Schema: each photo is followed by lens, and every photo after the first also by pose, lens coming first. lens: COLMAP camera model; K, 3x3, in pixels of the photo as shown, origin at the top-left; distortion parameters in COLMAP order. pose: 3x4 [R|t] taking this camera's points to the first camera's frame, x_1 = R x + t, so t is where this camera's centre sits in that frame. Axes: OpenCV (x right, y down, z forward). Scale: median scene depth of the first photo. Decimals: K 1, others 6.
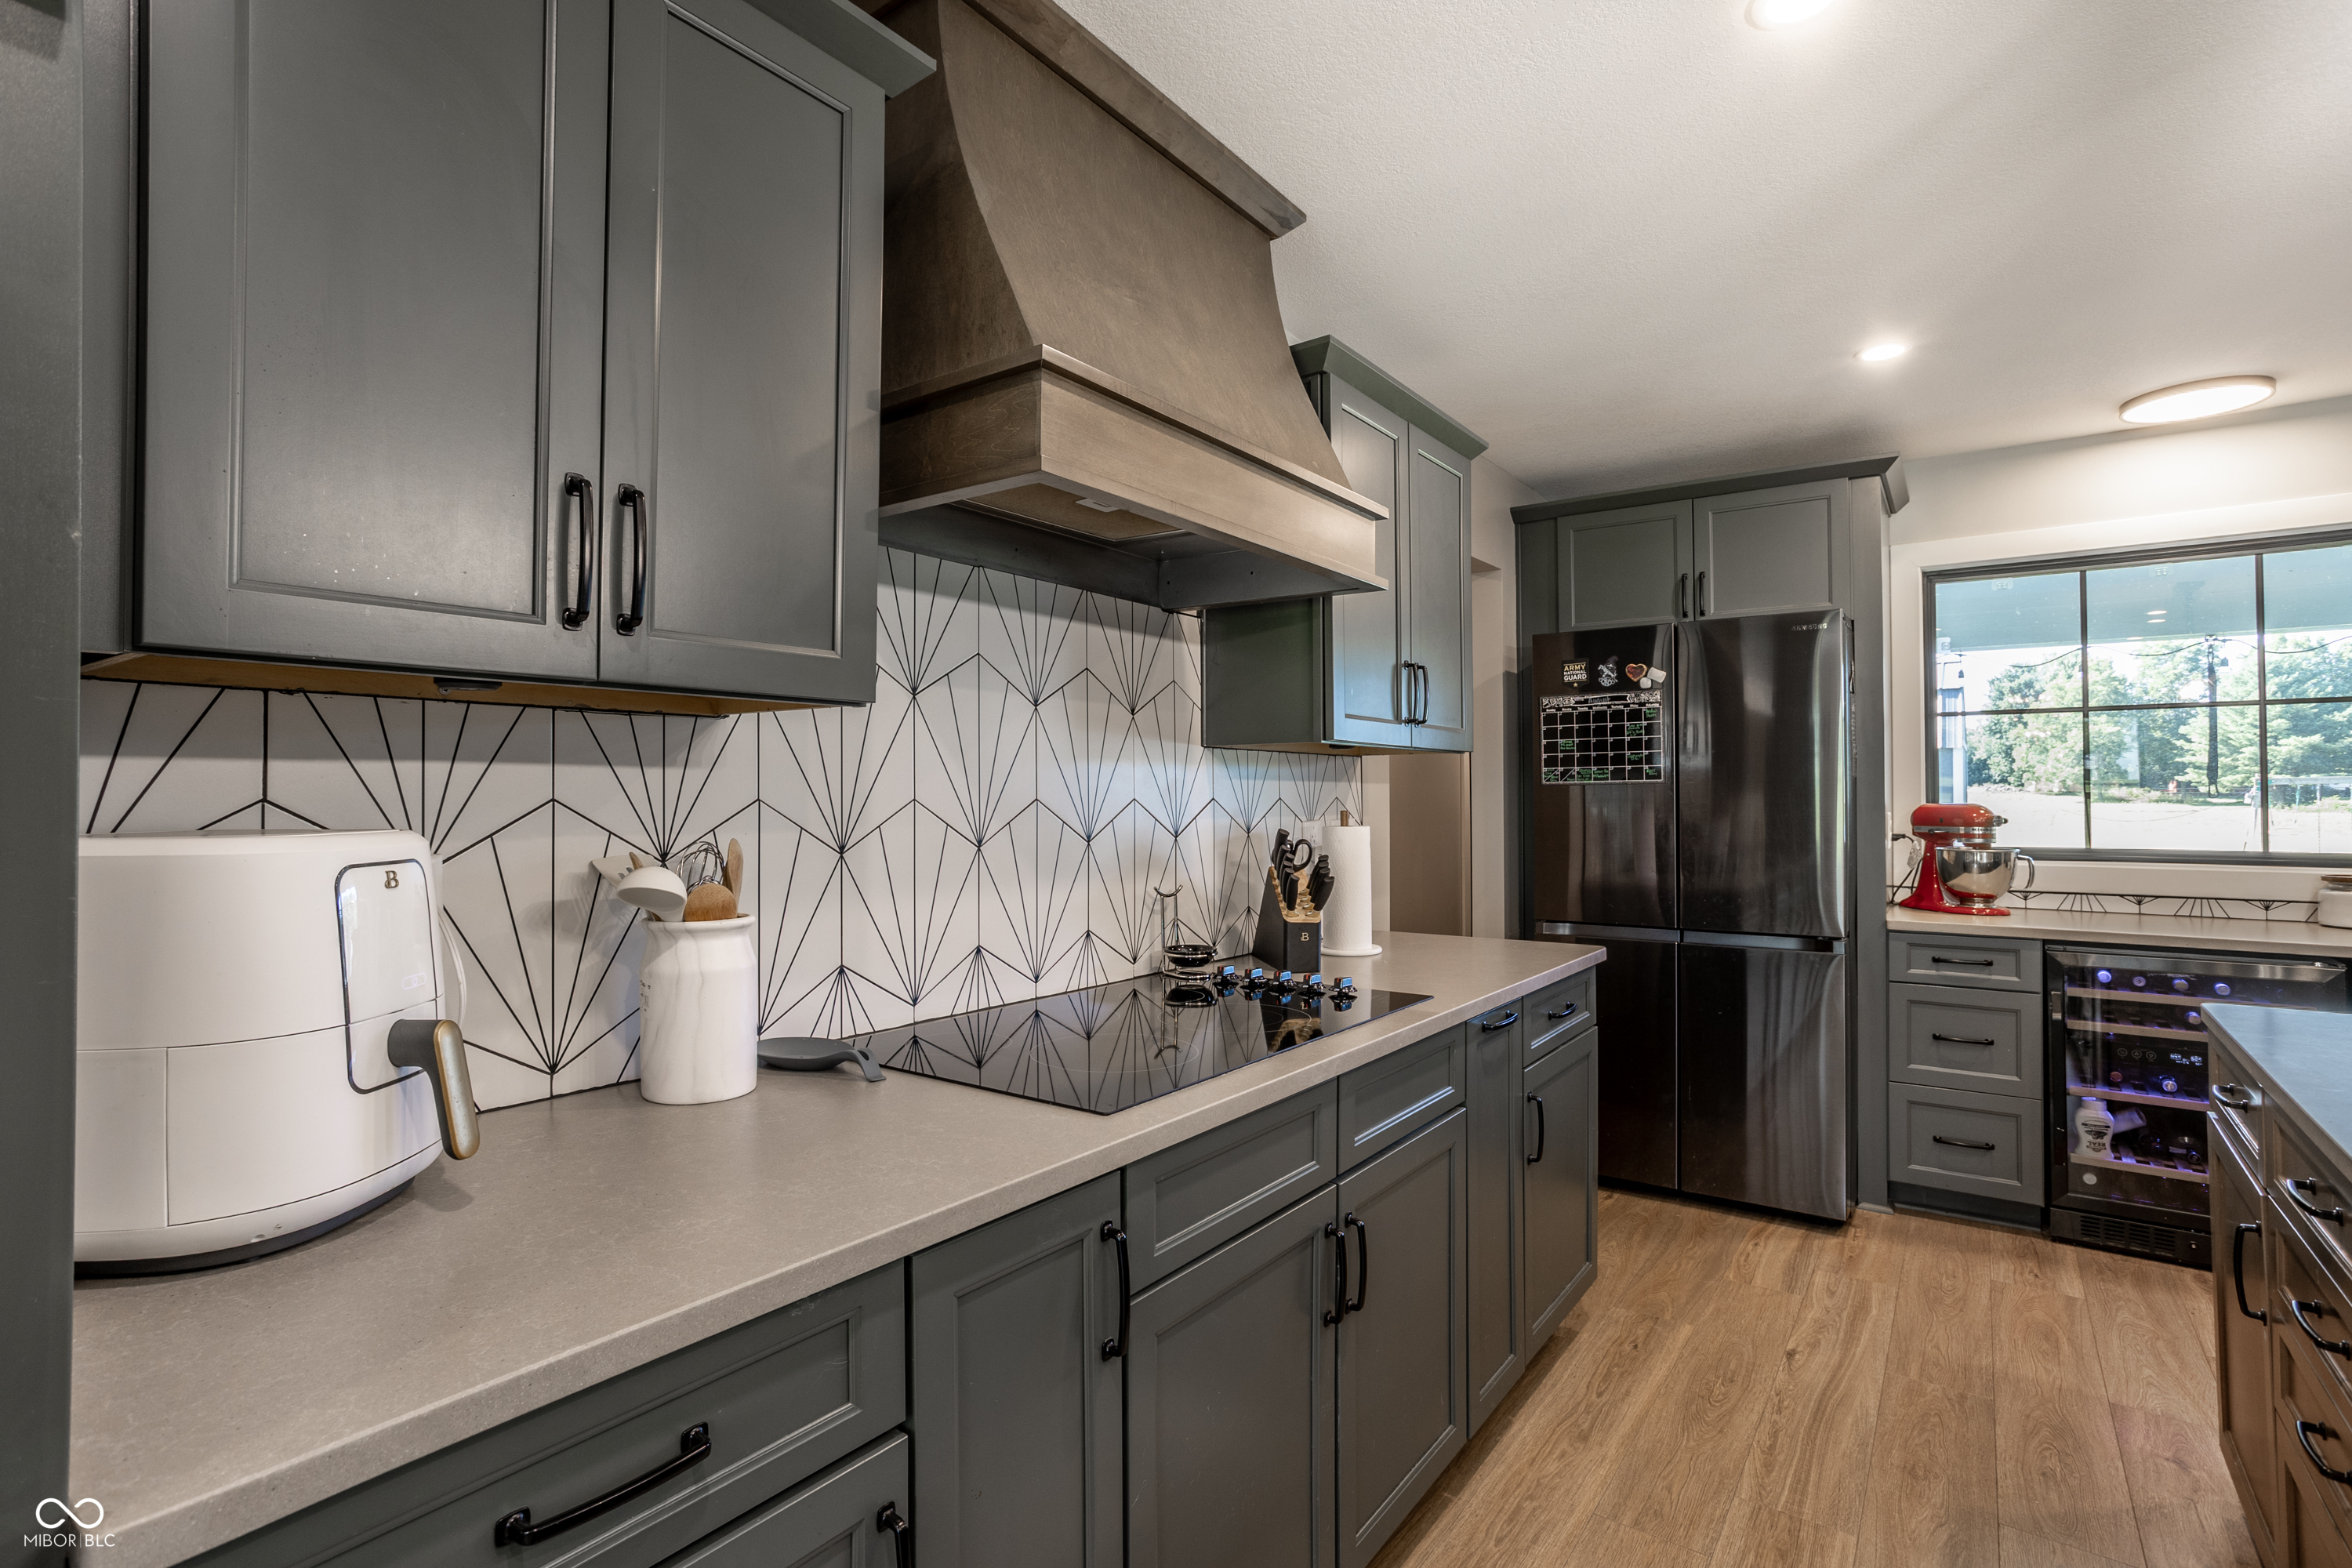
lens RADIAL K [[1126.4, 0, 1166.0], [0, 1126.4, 778.9], [0, 0, 1]] dist [-0.058802, 0.036564]
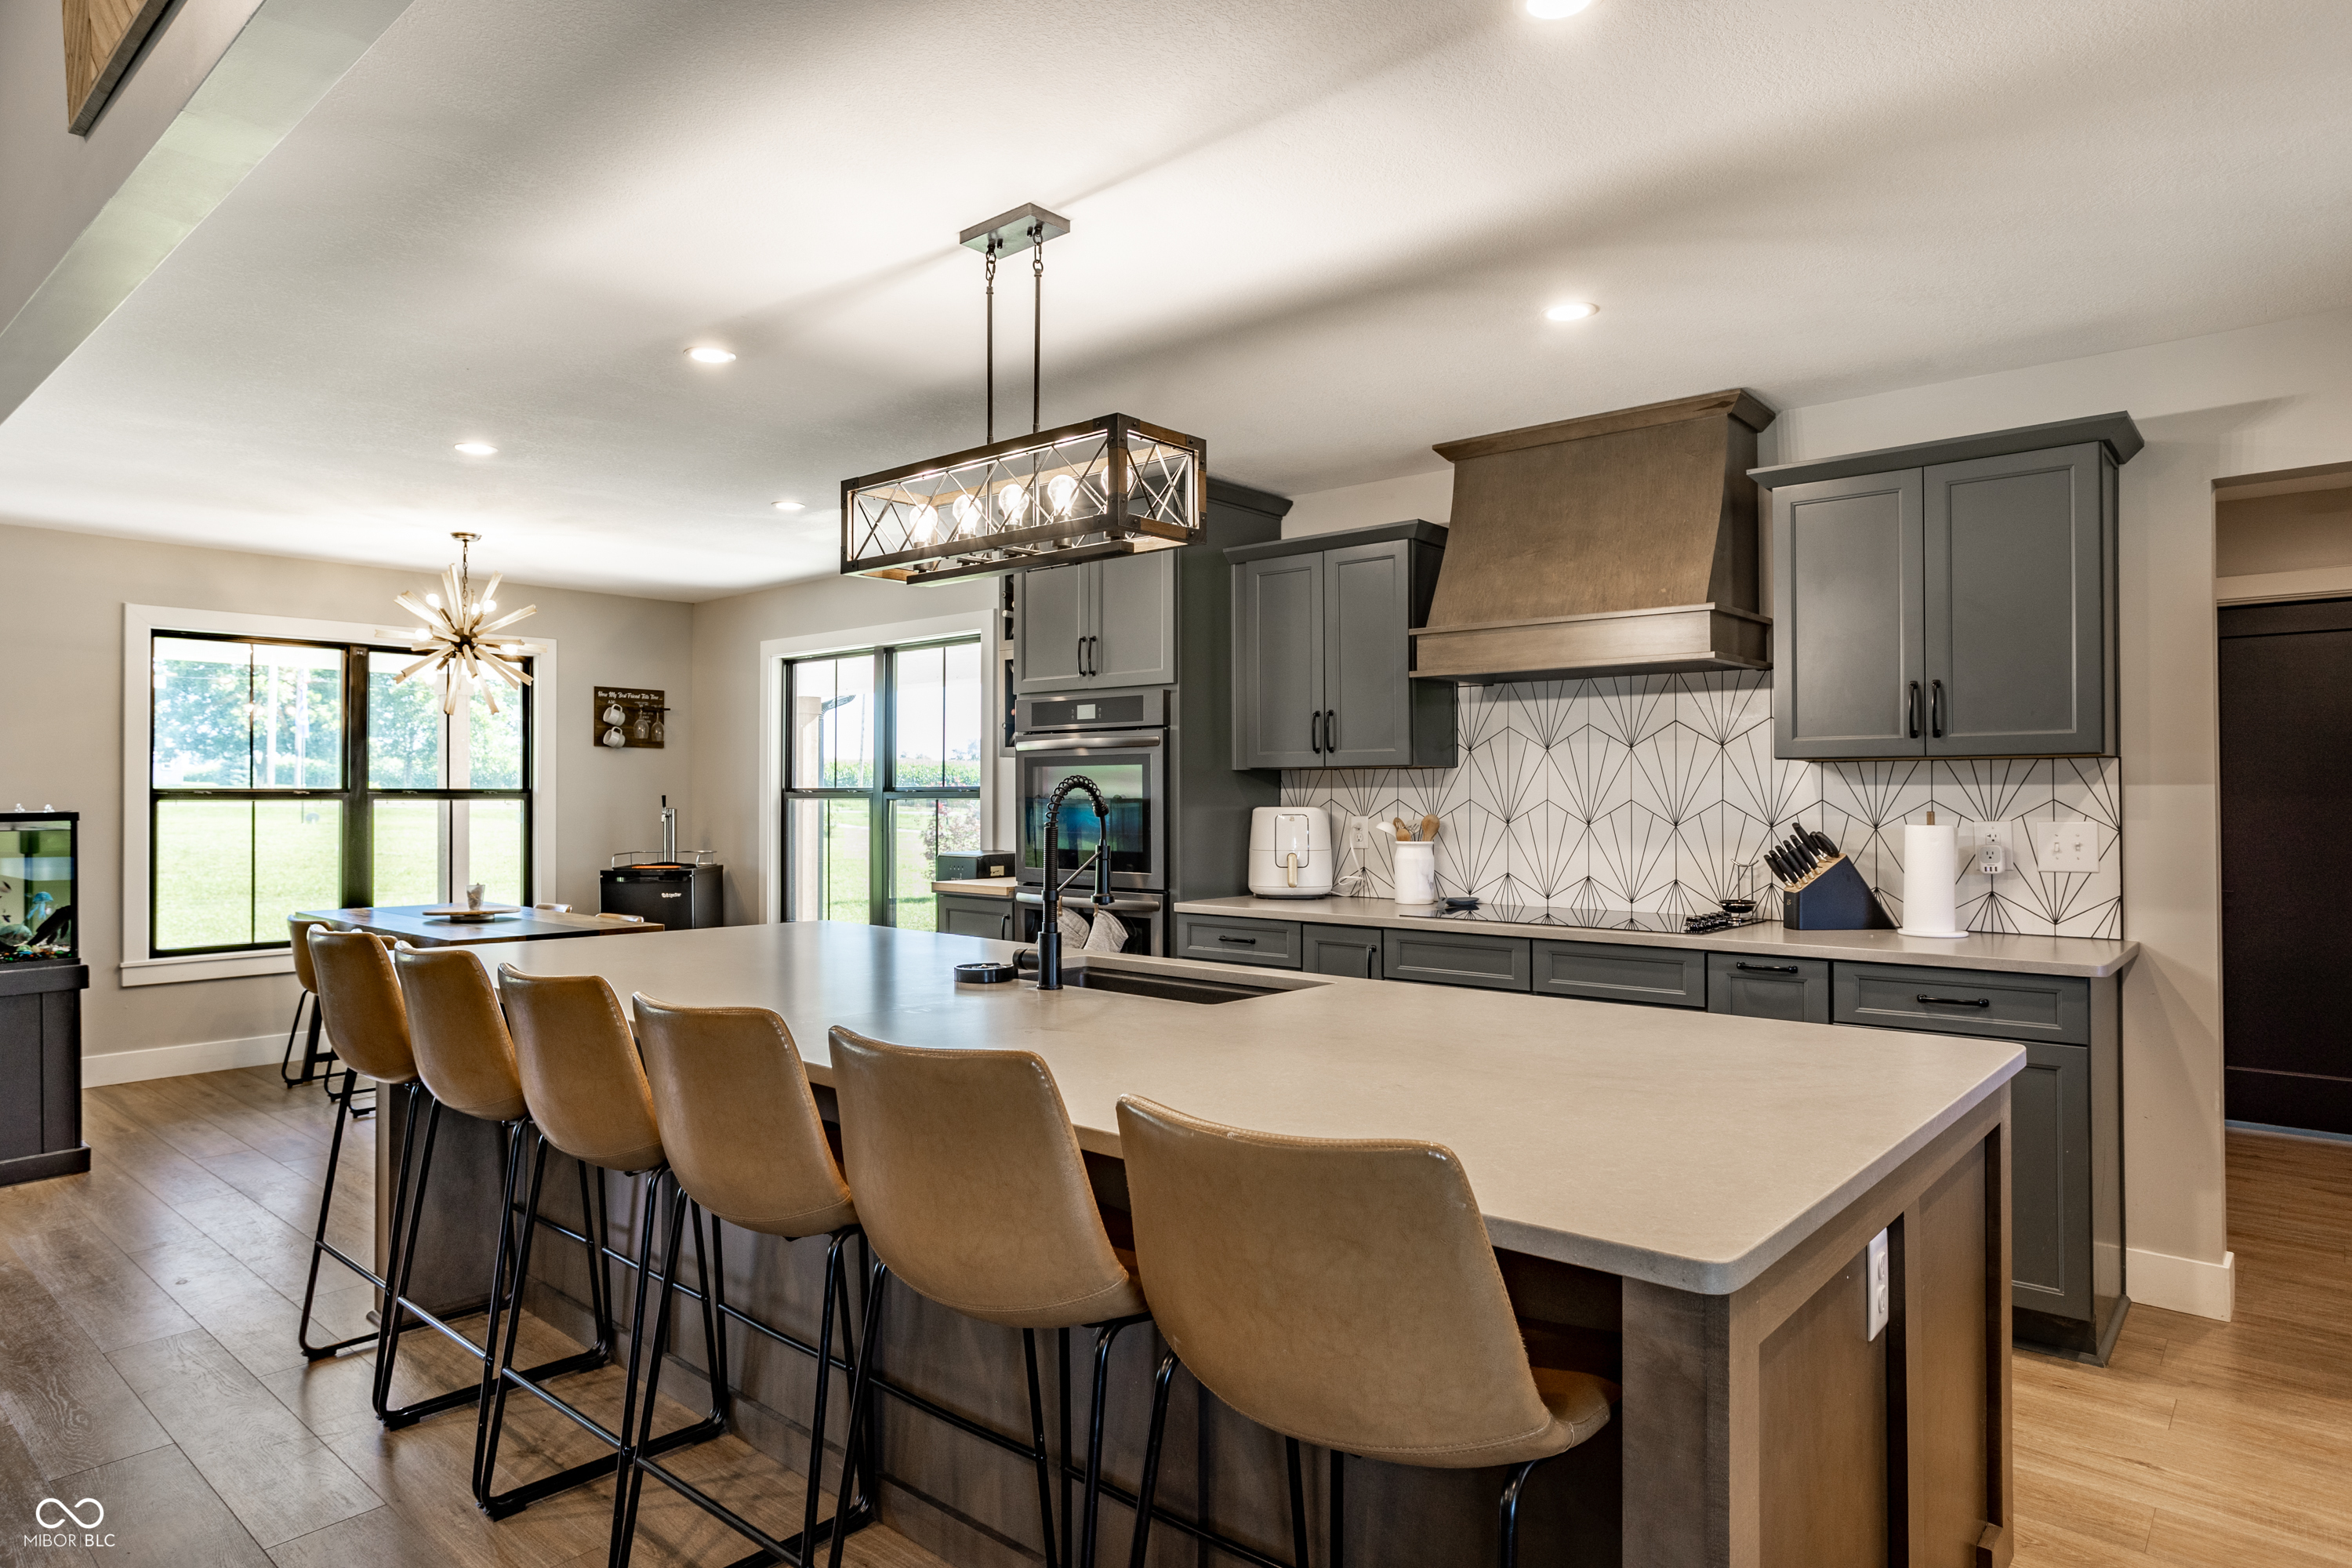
lens RADIAL K [[1362.3, 0, 1146.9], [0, 1362.3, 776.4], [0, 0, 1]] dist [-0.041688, 0.045393]
pose [[-0.100699, -0.012454, -0.994839, 1.341322], [0.015880, 0.999774, -0.014123, -0.000953], [0.994790, -0.017220, -0.100478, 0.291776]]
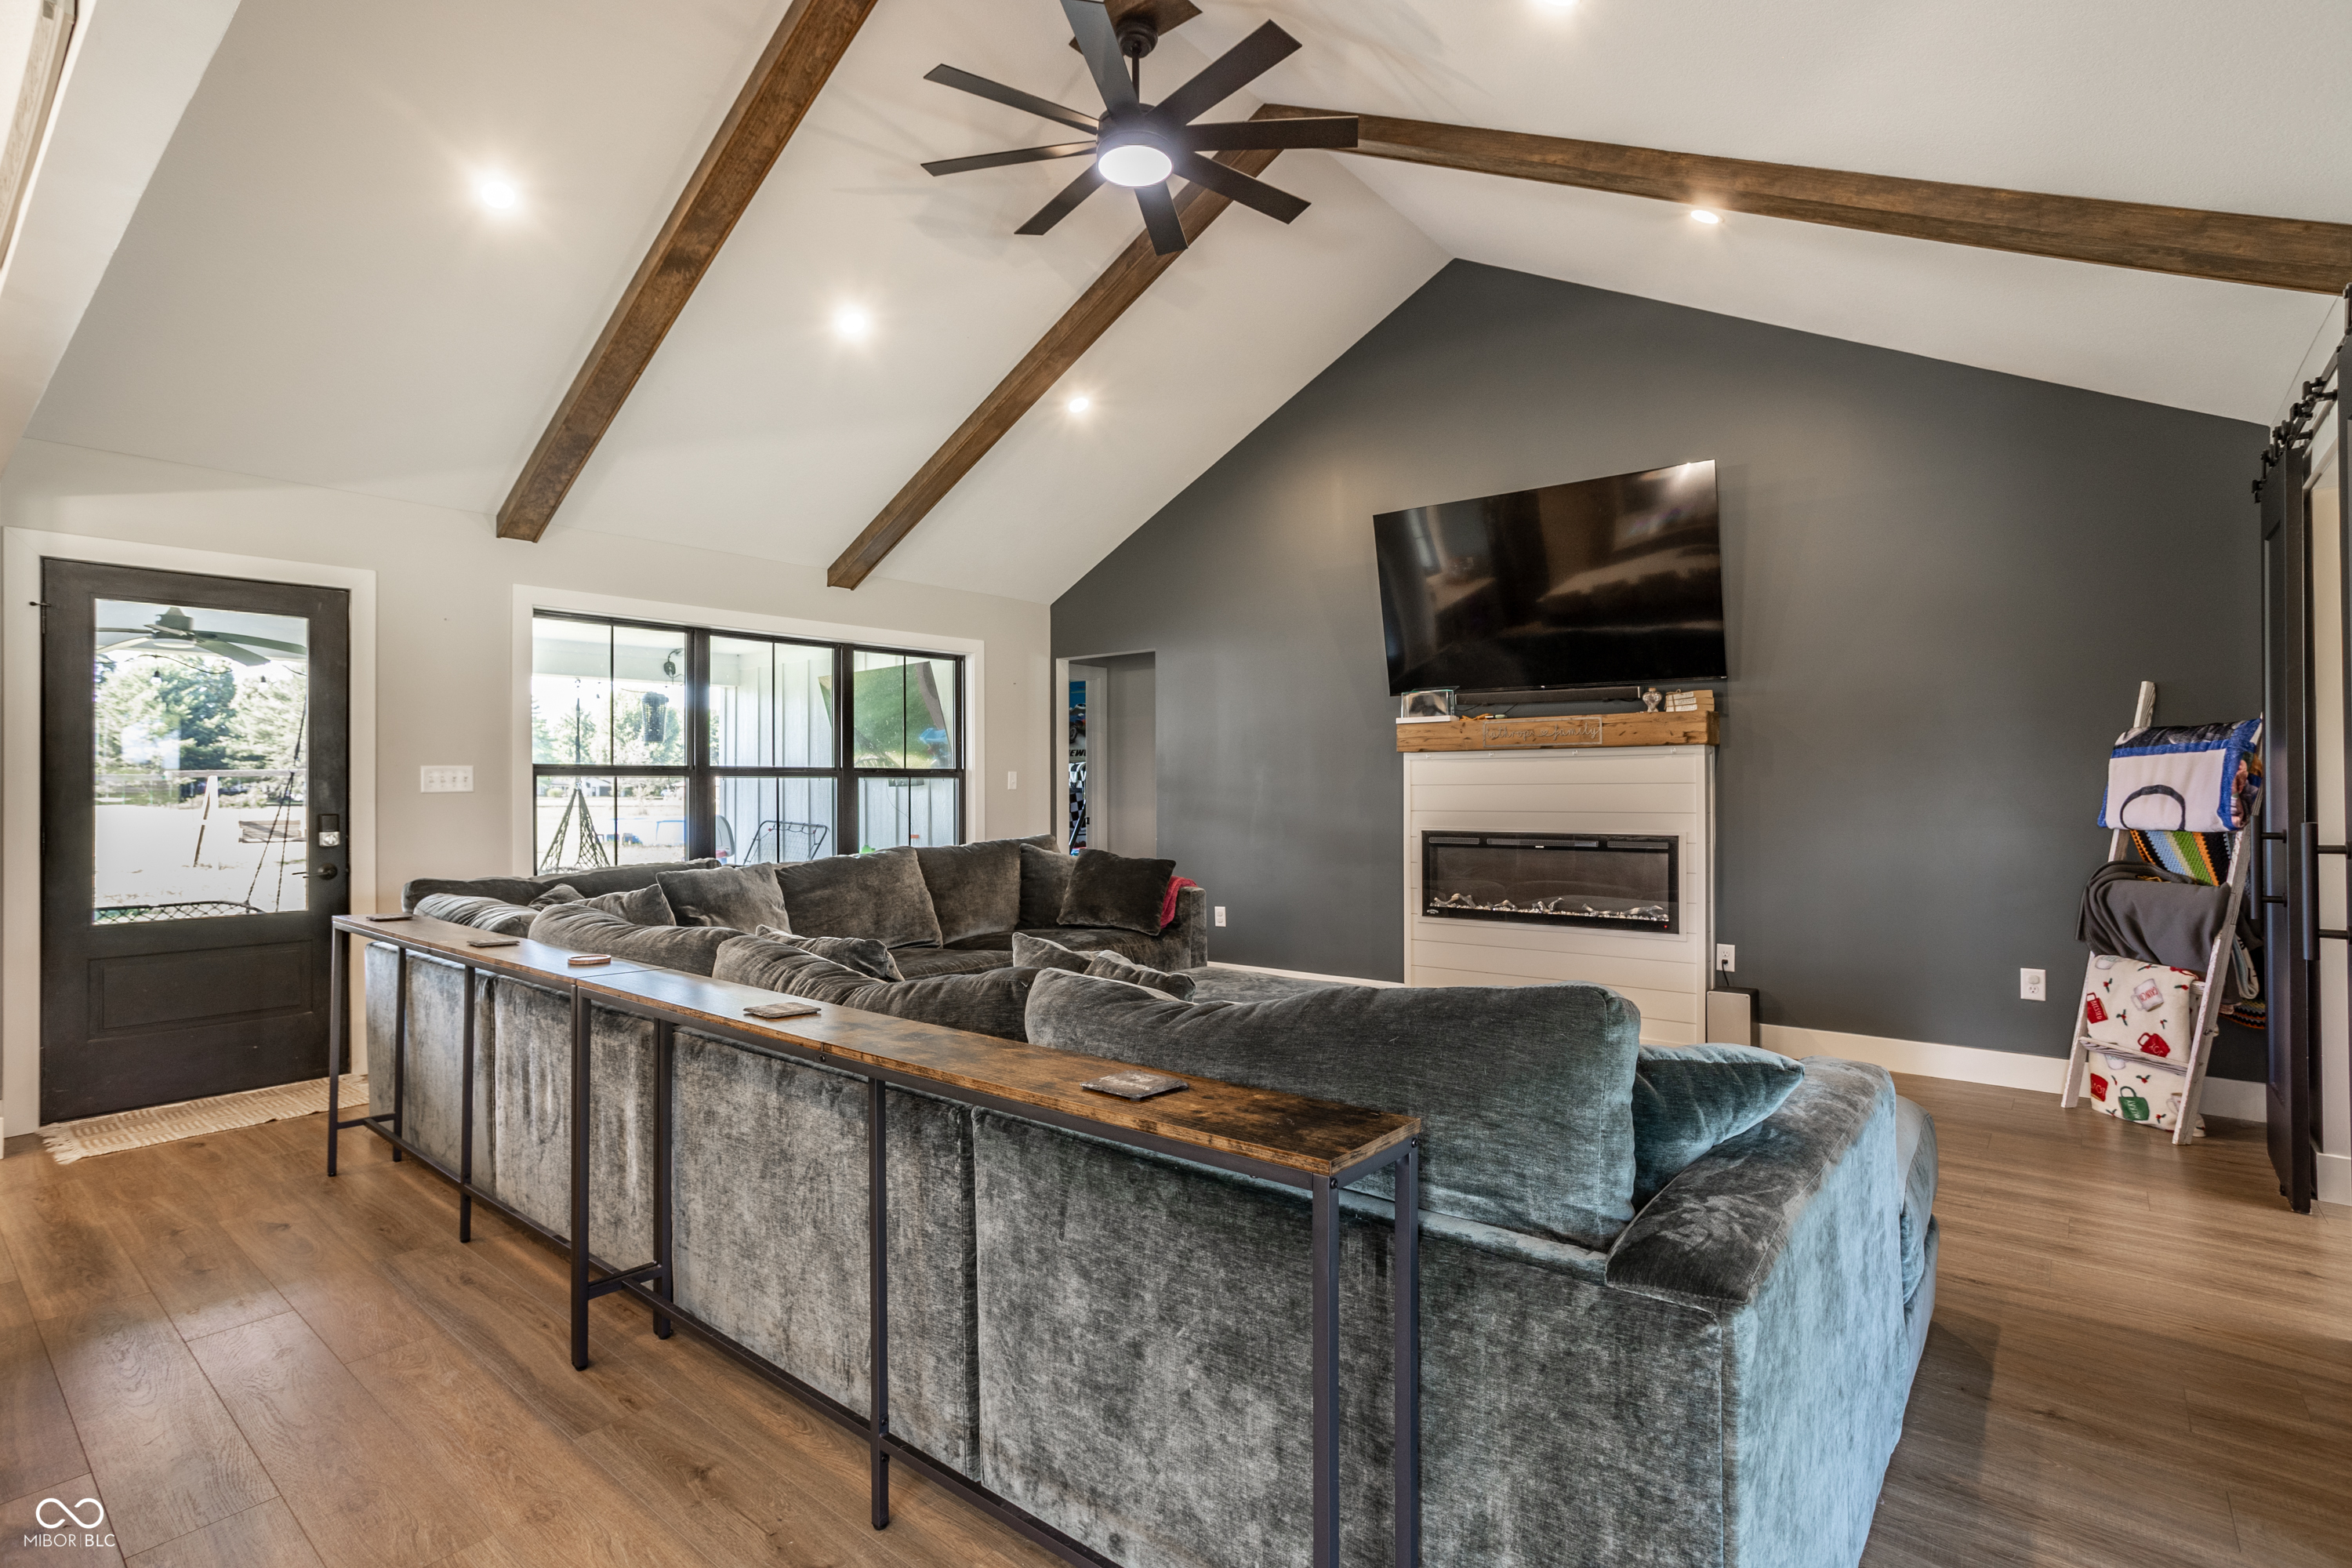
lens RADIAL K [[1127.0, 0, 1152.5], [0, 1127.0, 783.4], [0, 0, 1]] dist [-0.044351, 0.025103]
pose [[0.072284, 0.005488, 0.997369, 0.247373], [-0.009308, 0.999945, -0.004827, 0.015173], [-0.997341, -0.008935, 0.072331, -0.775624]]
